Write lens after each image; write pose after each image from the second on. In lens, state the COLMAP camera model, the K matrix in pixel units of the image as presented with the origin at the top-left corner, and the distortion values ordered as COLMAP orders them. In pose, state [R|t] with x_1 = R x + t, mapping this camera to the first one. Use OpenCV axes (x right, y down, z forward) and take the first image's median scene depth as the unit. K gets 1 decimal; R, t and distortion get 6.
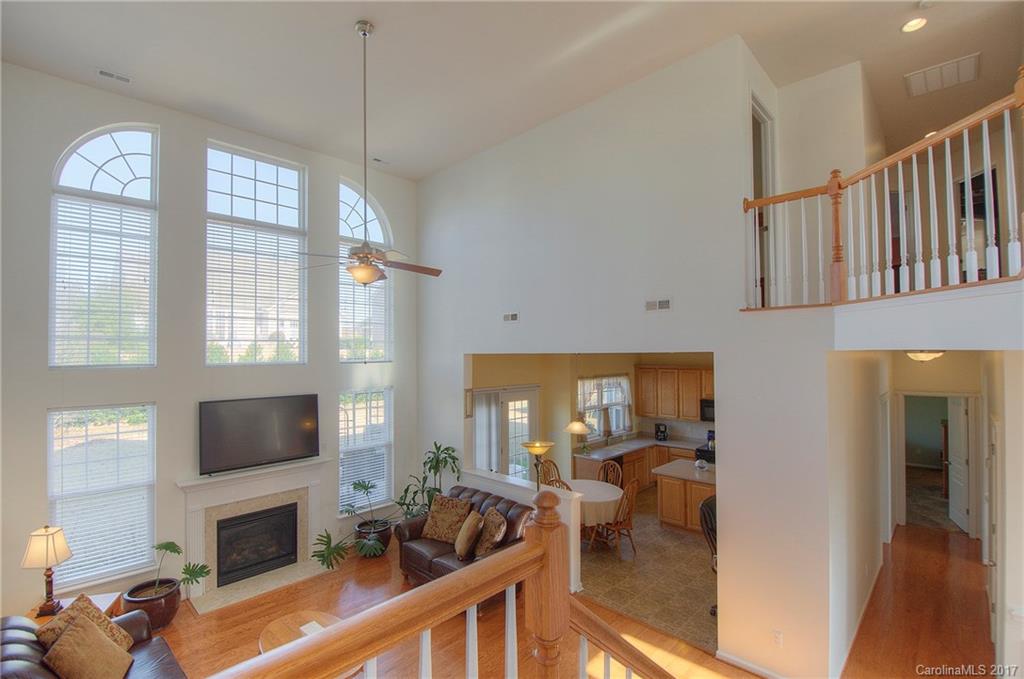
lens RADIAL K [[475.3, 0, 512.0], [0, 475.3, 339.5], [0, 0, 1]] dist [0.000390, -0.006048]
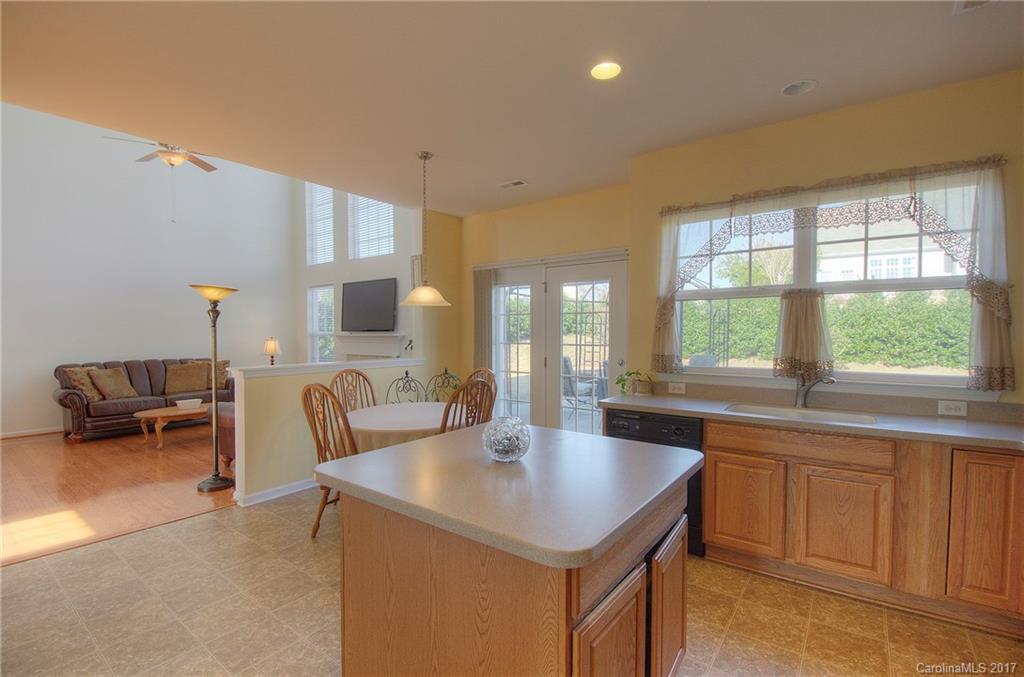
lens RADIAL K [[458.2, 0, 512.0], [0, 458.2, 338.5], [0, 0, 1]] dist [0.001918, 0.000042]
pose [[0.108476, 0.015814, -0.993973, 0.757616], [0.019208, 0.999653, 0.018000, 0.259962], [0.993913, -0.021045, 0.108135, 1.226585]]
